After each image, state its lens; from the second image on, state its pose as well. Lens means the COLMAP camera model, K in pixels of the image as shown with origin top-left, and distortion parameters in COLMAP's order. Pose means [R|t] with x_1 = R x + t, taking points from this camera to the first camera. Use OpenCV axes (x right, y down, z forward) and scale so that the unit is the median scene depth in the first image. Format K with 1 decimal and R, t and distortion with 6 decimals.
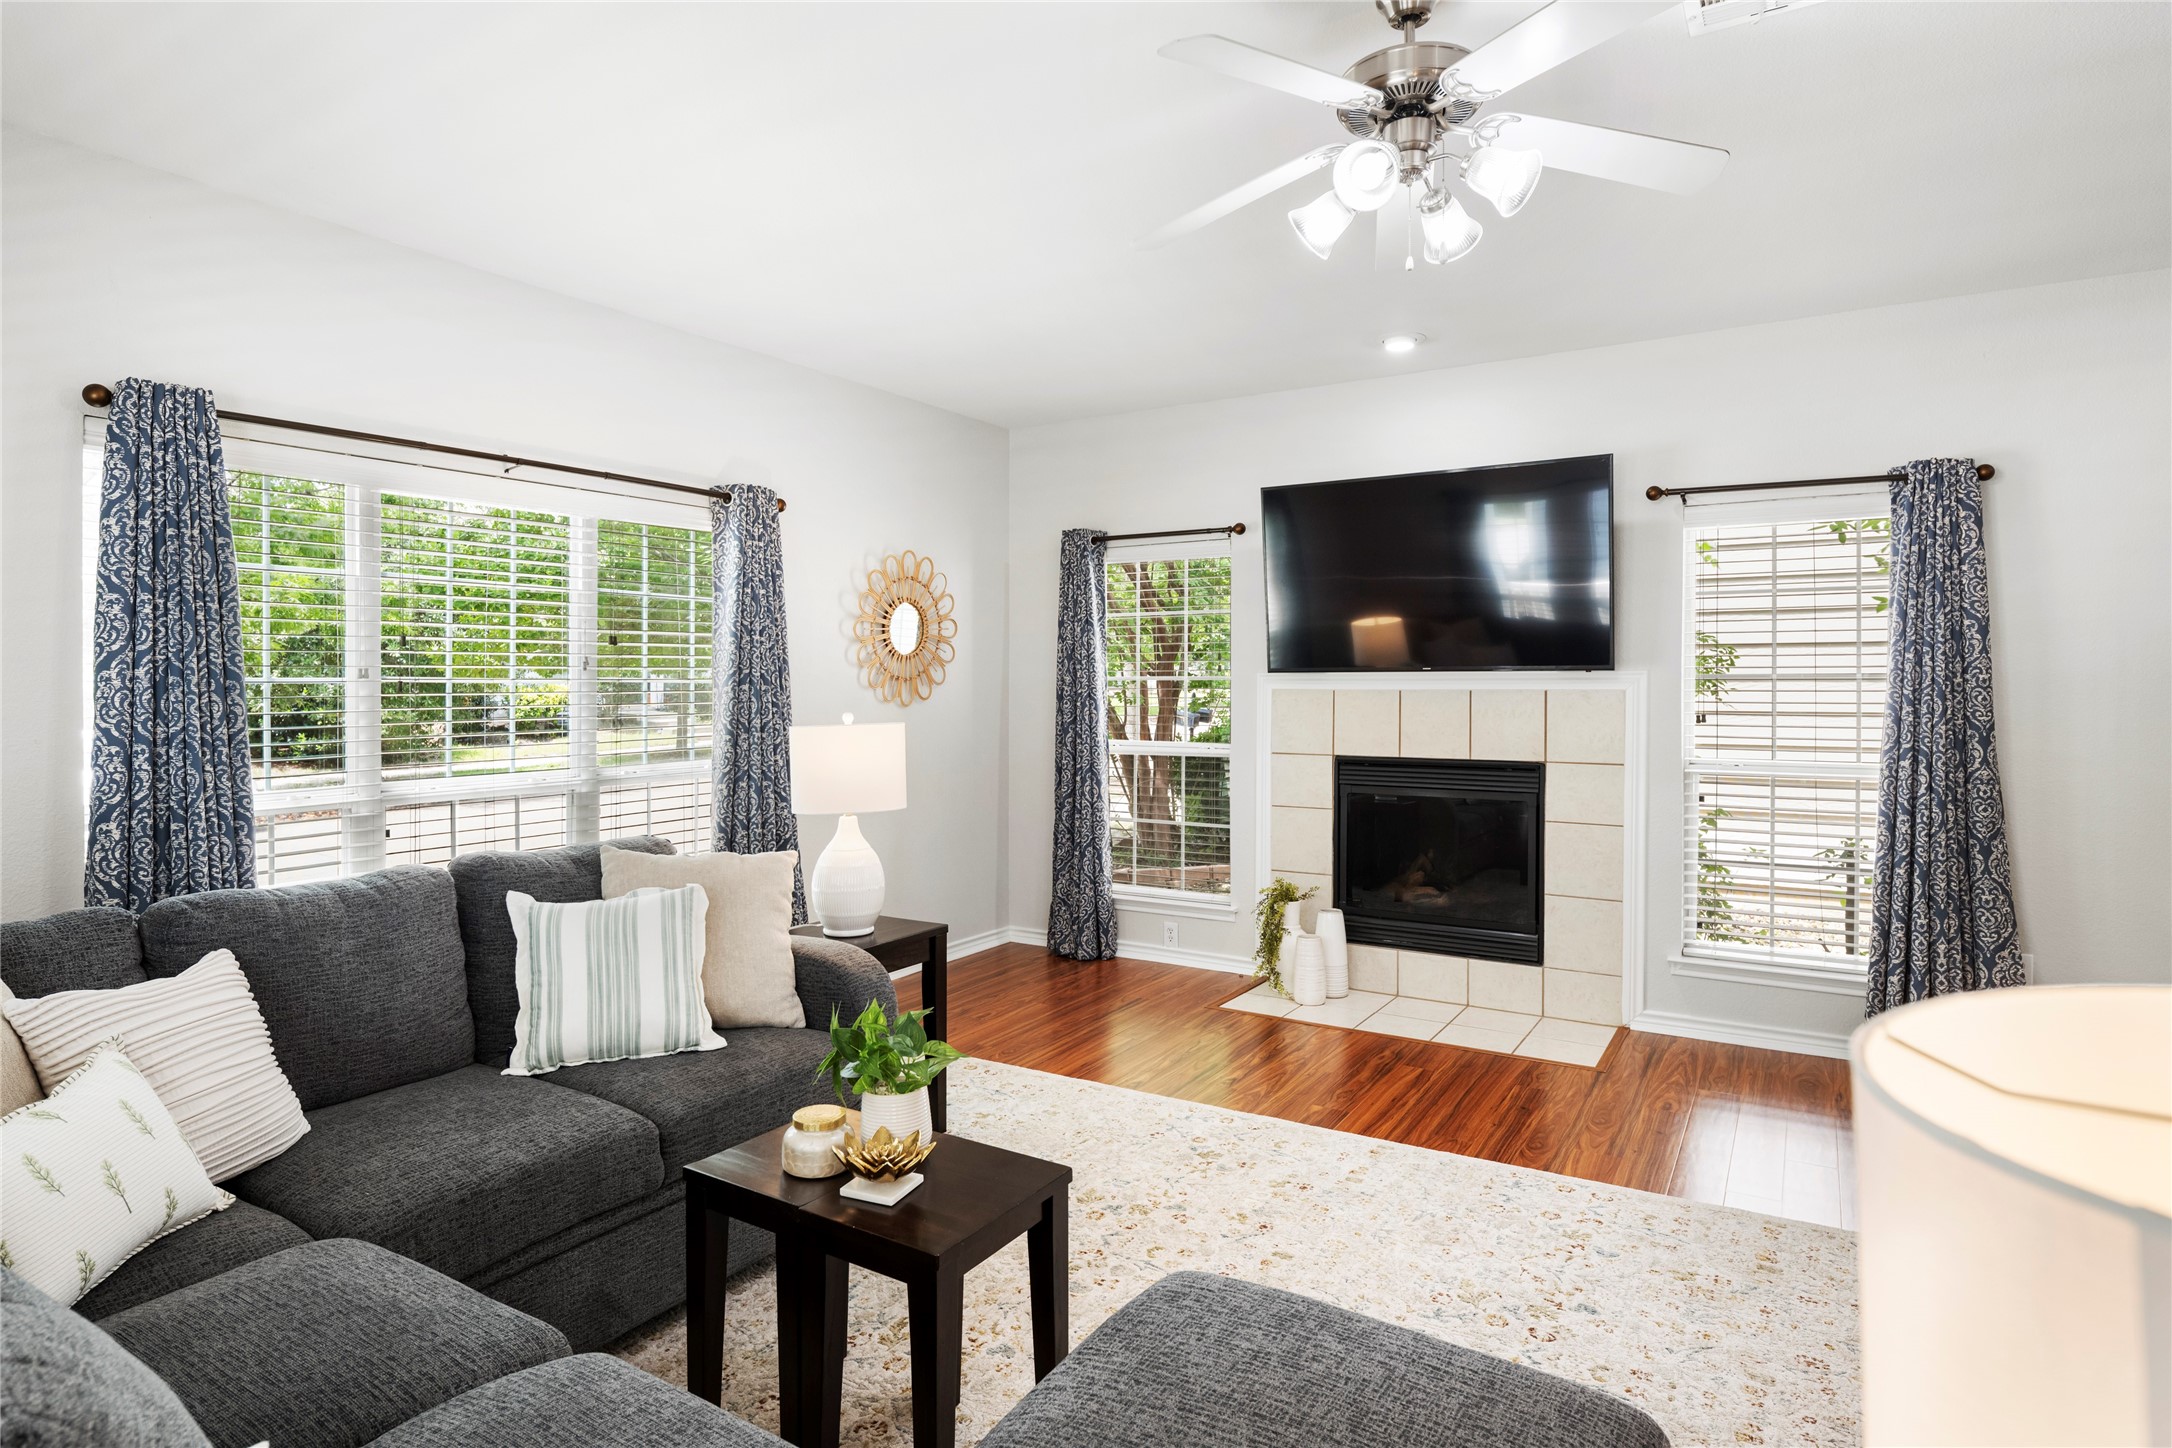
lens RADIAL K [[1174.3, 0, 1069.6], [0, 1174.3, 696.1], [0, 0, 1]] dist [-0.004217, -0.000368]
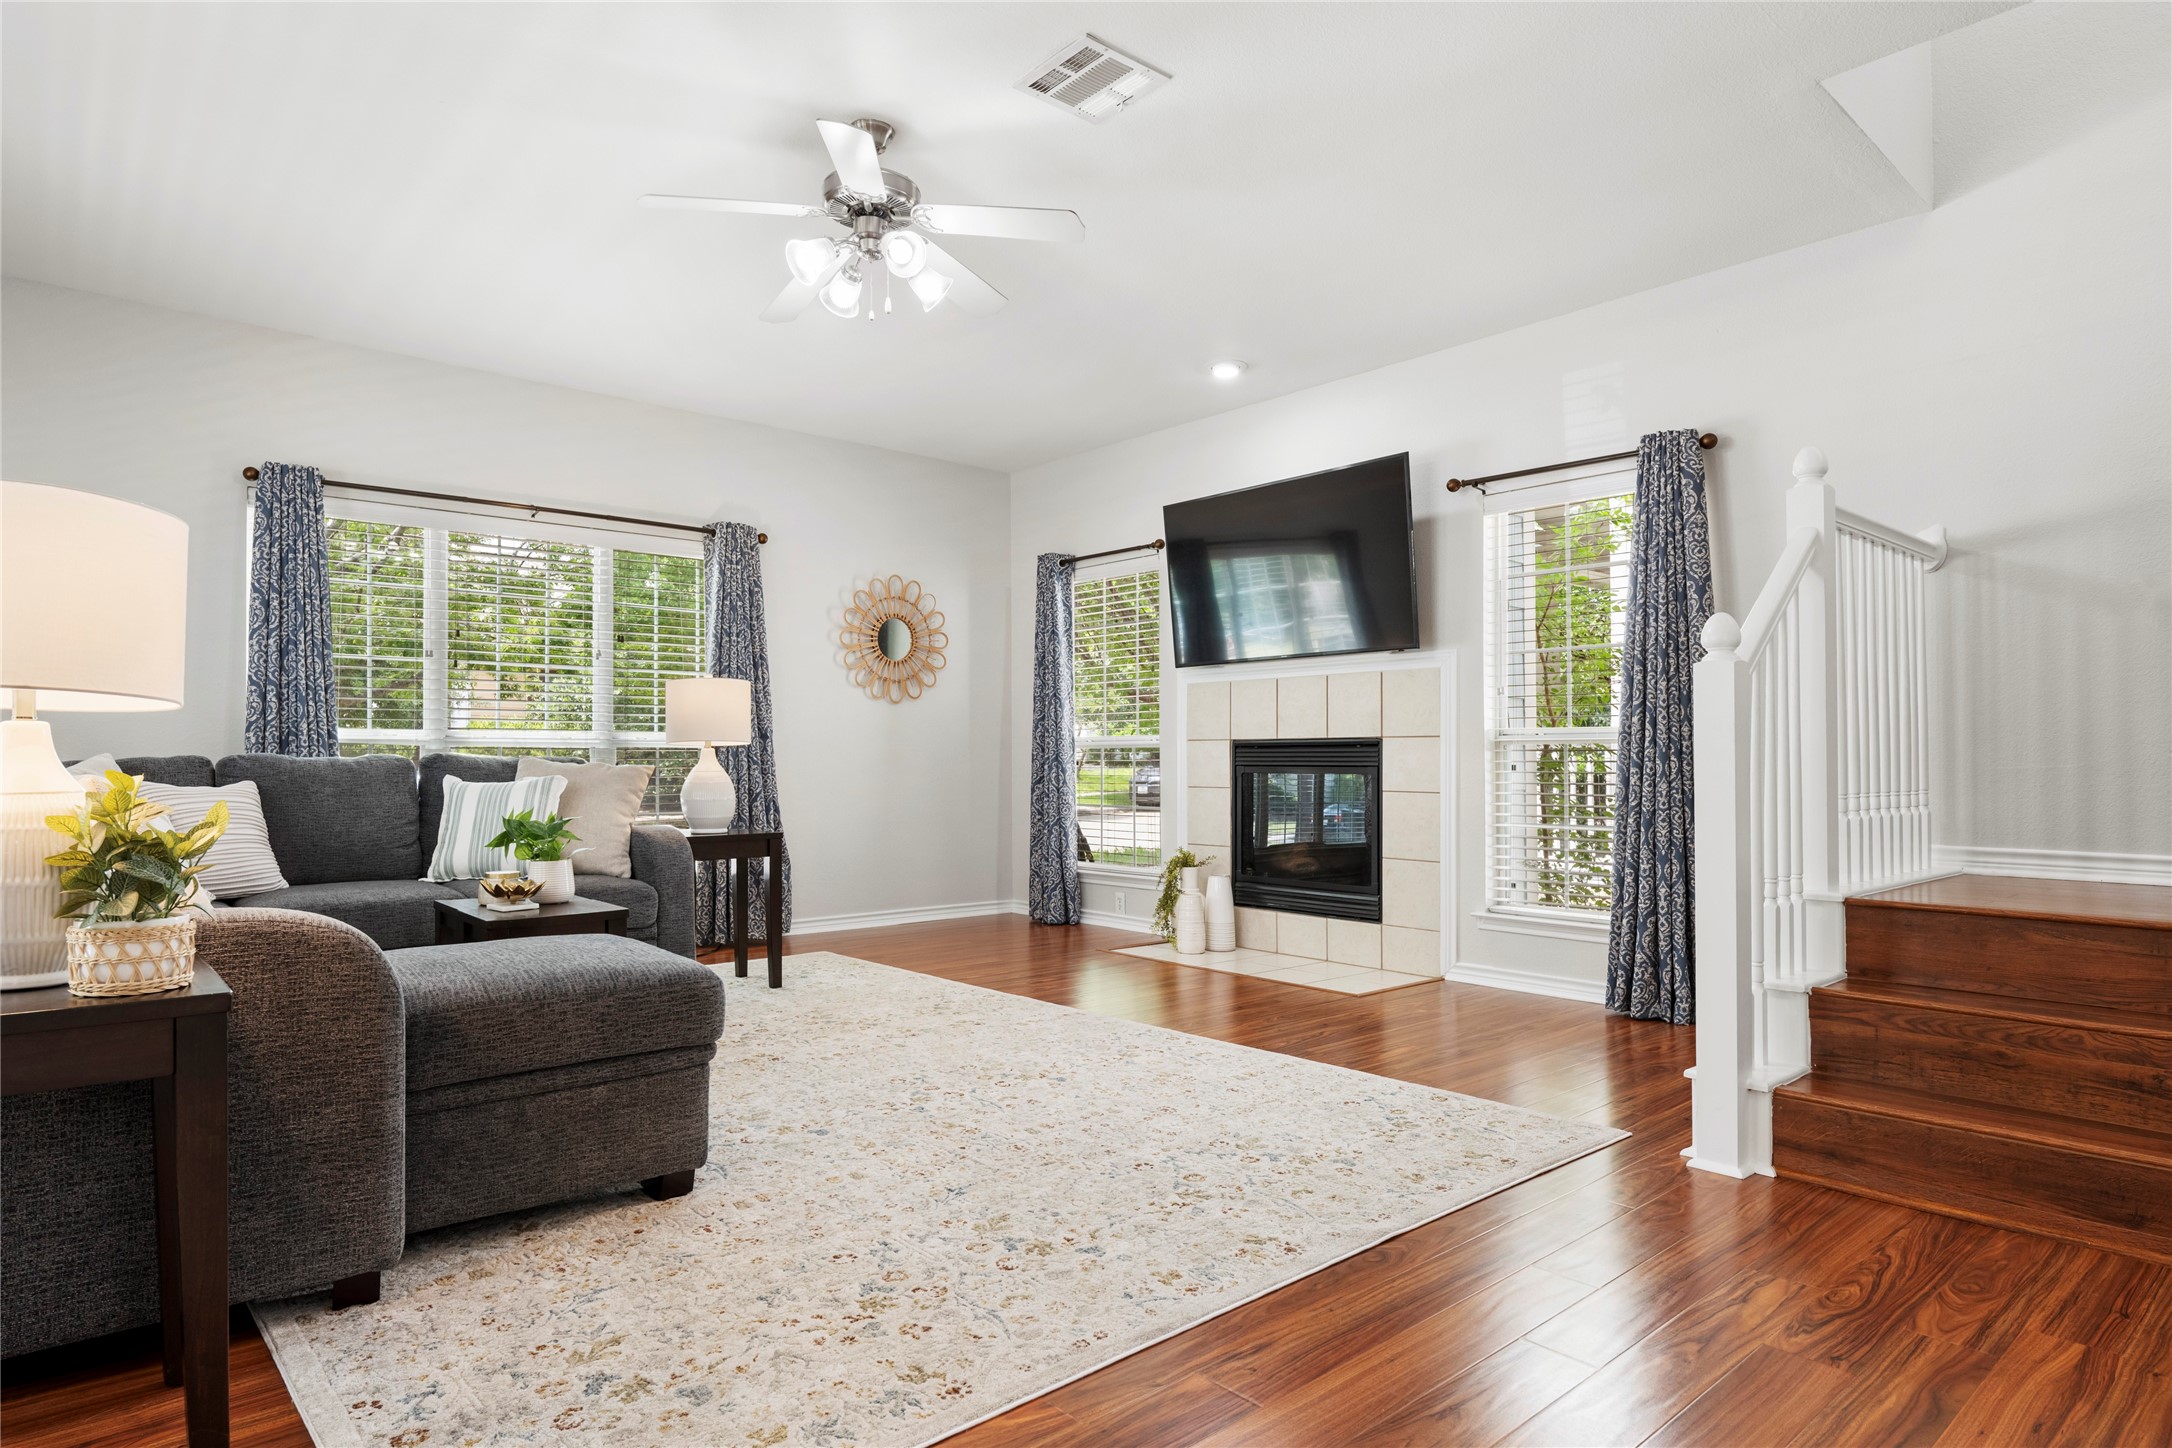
lens RADIAL K [[1187.9, 0, 1045.9], [0, 1187.9, 764.8], [0, 0, 1]] dist [-0.000239, -0.000603]
pose [[0.956337, 0.005694, -0.292211, 0.449134], [-0.007448, 0.999960, -0.004890, 0.093818], [0.292172, 0.006852, 0.956341, -0.165405]]
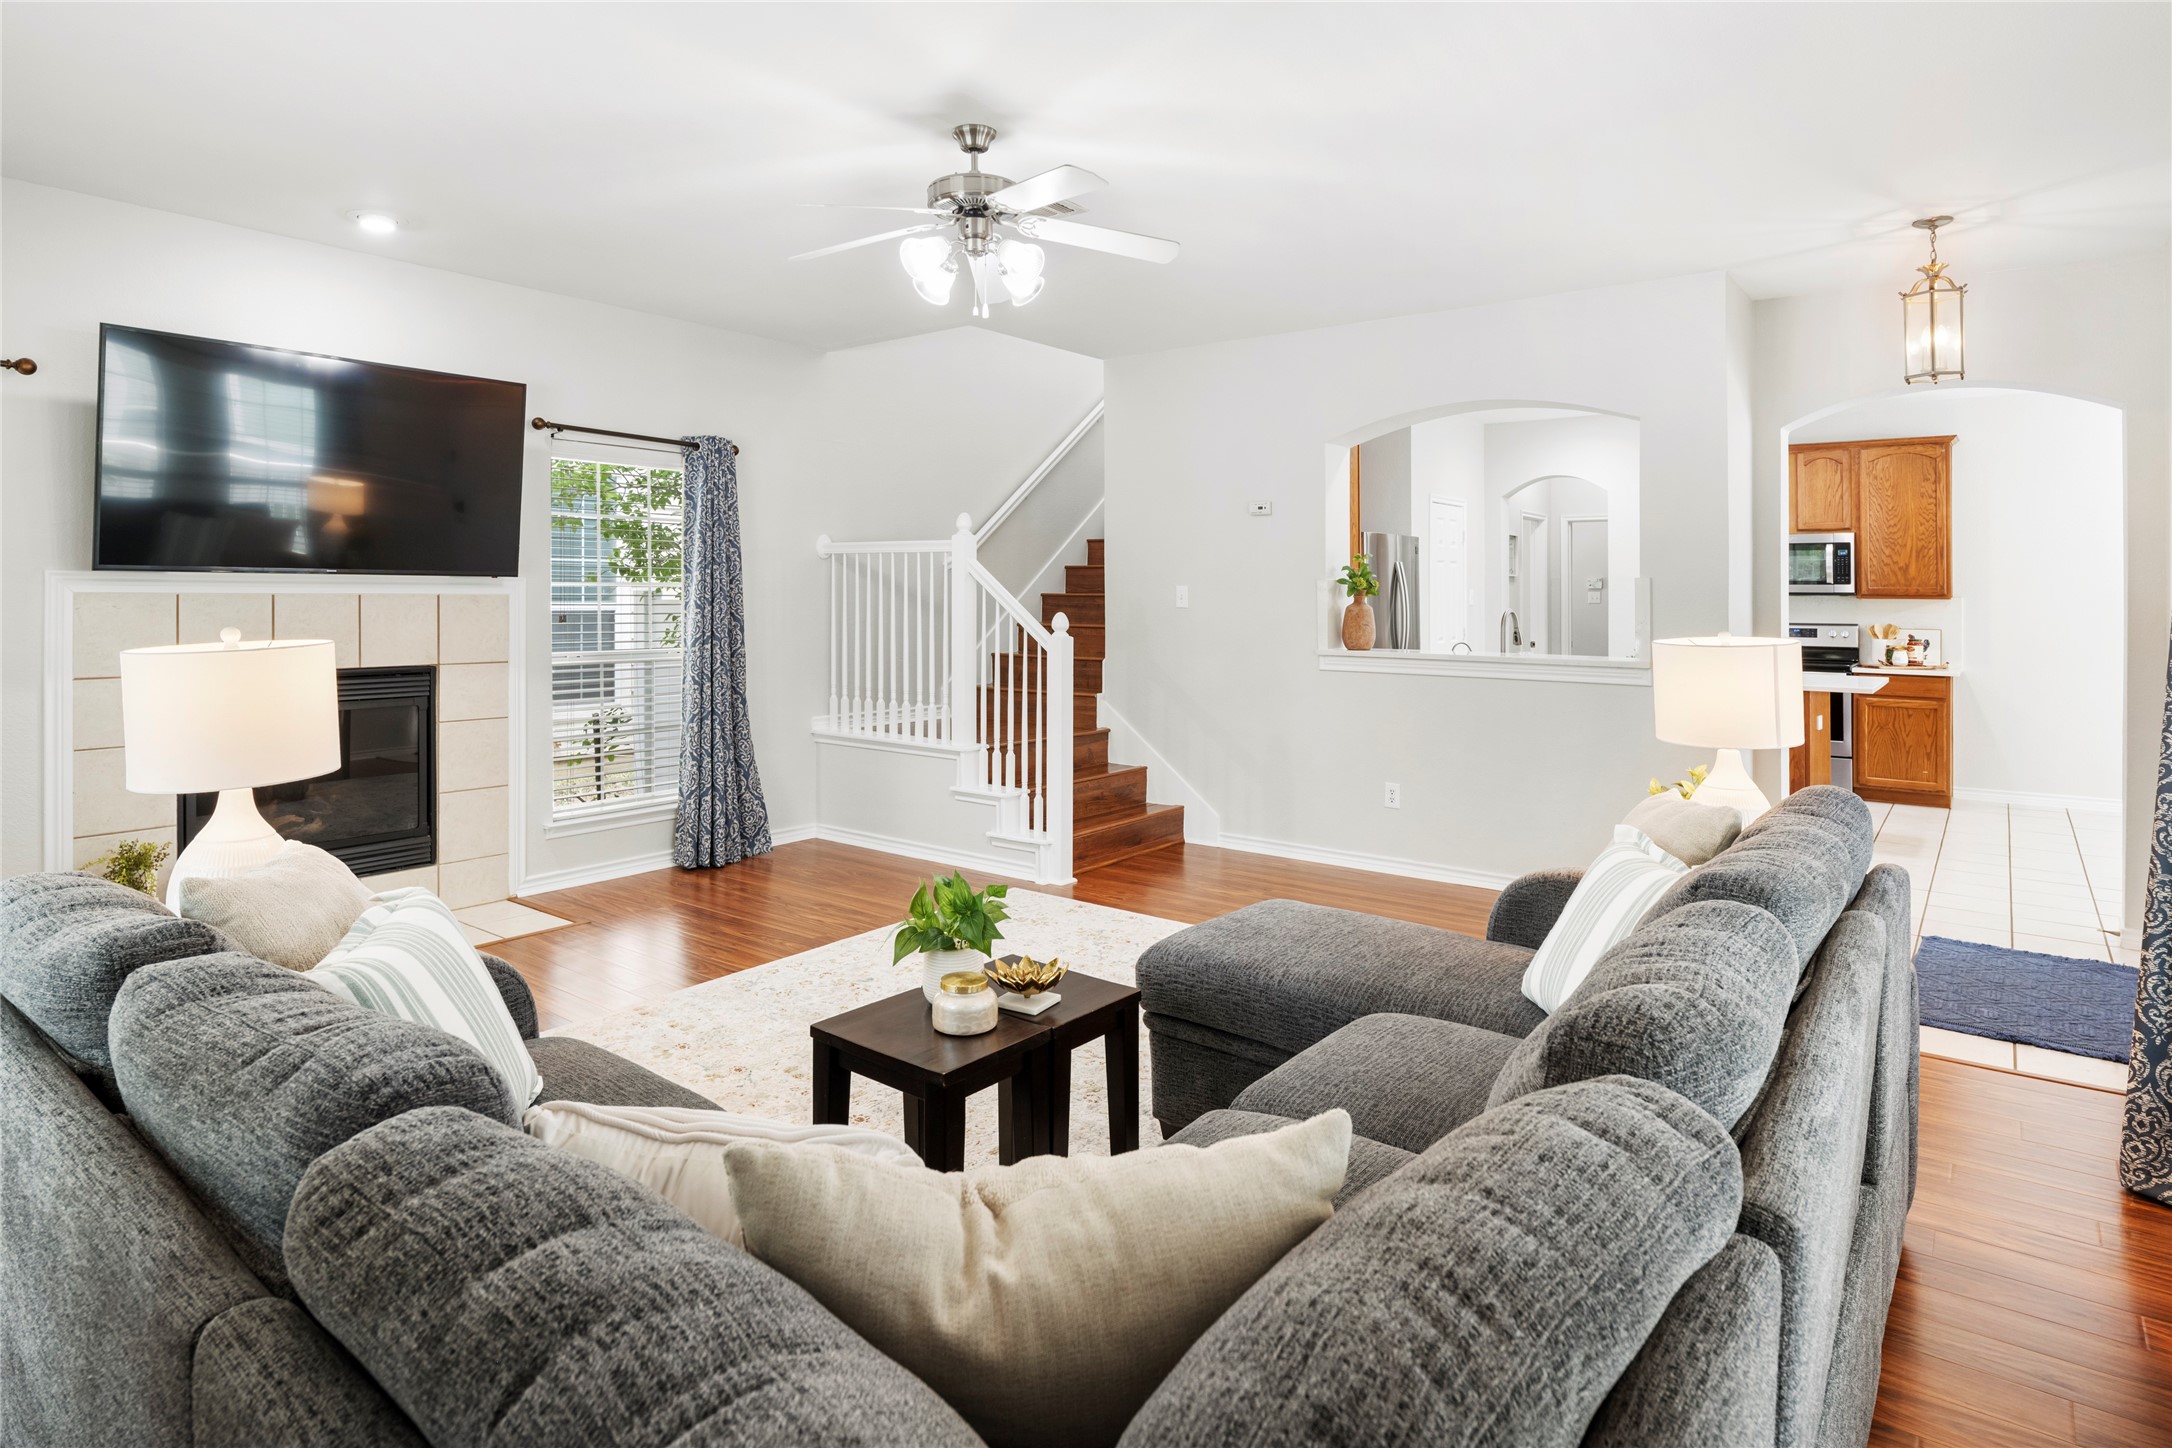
lens RADIAL K [[1165.3, 0, 1089.4], [0, 1165.3, 595.1], [0, 0, 1]] dist [-0.000955, 0.000117]
pose [[0.114219, 0.000329, 0.993456, -0.563577], [0.003695, 0.999993, -0.000756, -0.001778], [-0.993449, 0.003757, 0.114217, 0.329490]]
